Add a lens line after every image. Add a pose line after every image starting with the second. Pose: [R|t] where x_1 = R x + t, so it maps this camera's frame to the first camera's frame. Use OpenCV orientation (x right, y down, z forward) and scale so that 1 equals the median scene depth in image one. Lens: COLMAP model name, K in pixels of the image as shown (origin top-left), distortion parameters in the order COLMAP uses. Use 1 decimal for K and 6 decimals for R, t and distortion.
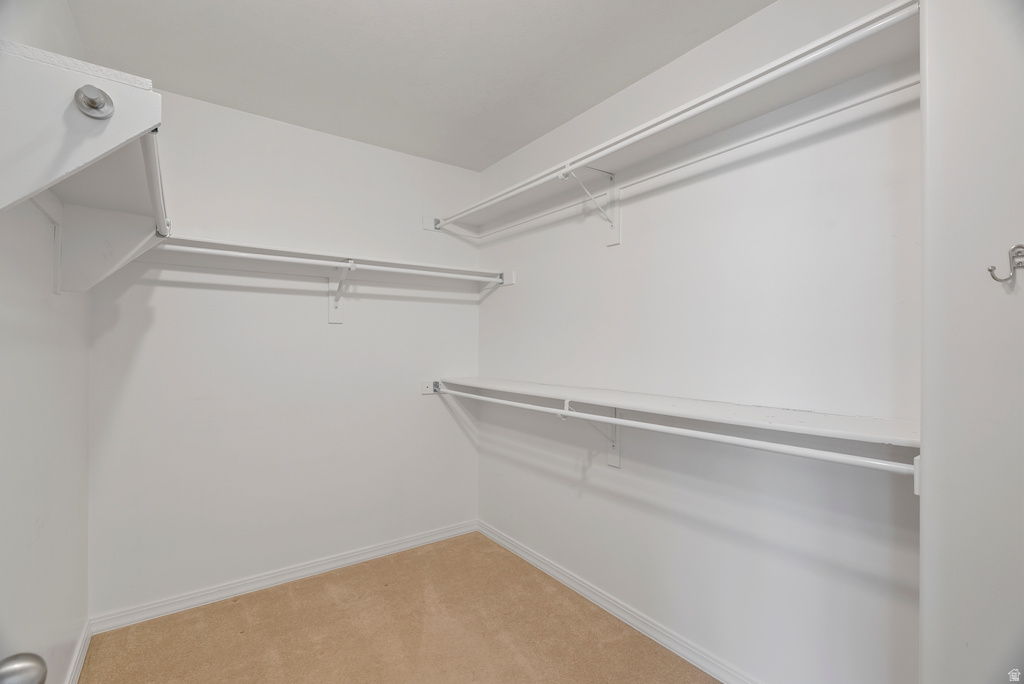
lens RADIAL K [[466.0, 0, 512.6], [0, 466.0, 344.7], [0, 0, 1]] dist [-0.004226, -0.000855]
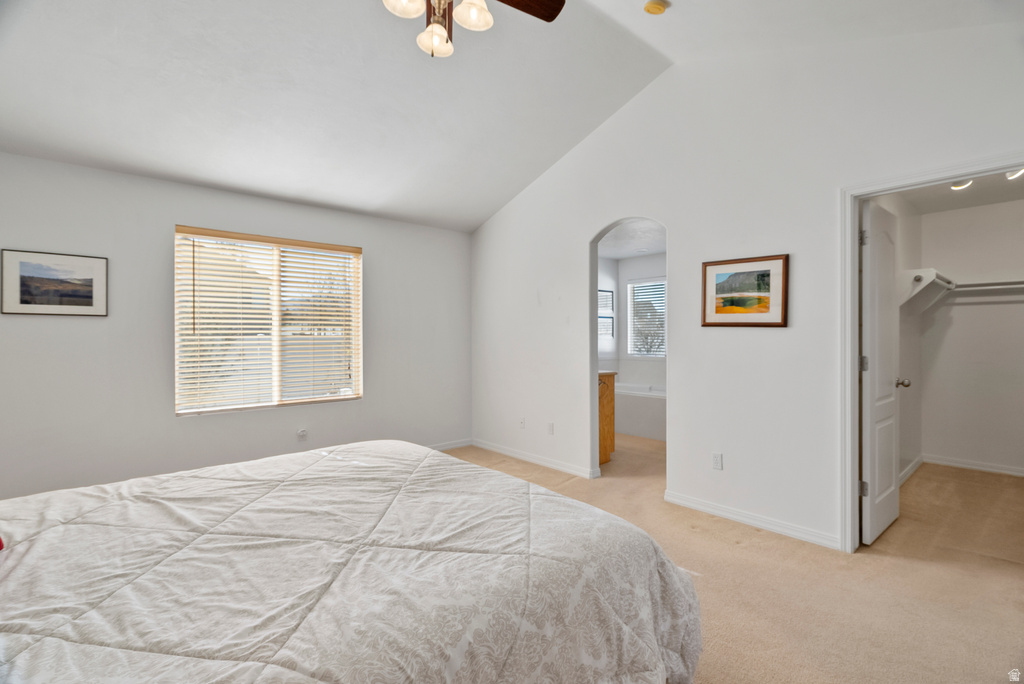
lens RADIAL K [[466.0, 0, 509.8], [0, 466.0, 339.1], [0, 0, 1]] dist [-0.004226, -0.000855]
pose [[0.094398, 0.003743, -0.995527, 1.129625], [0.008443, 0.999954, 0.004560, -0.008850], [0.995499, -0.008836, 0.094362, -1.188386]]
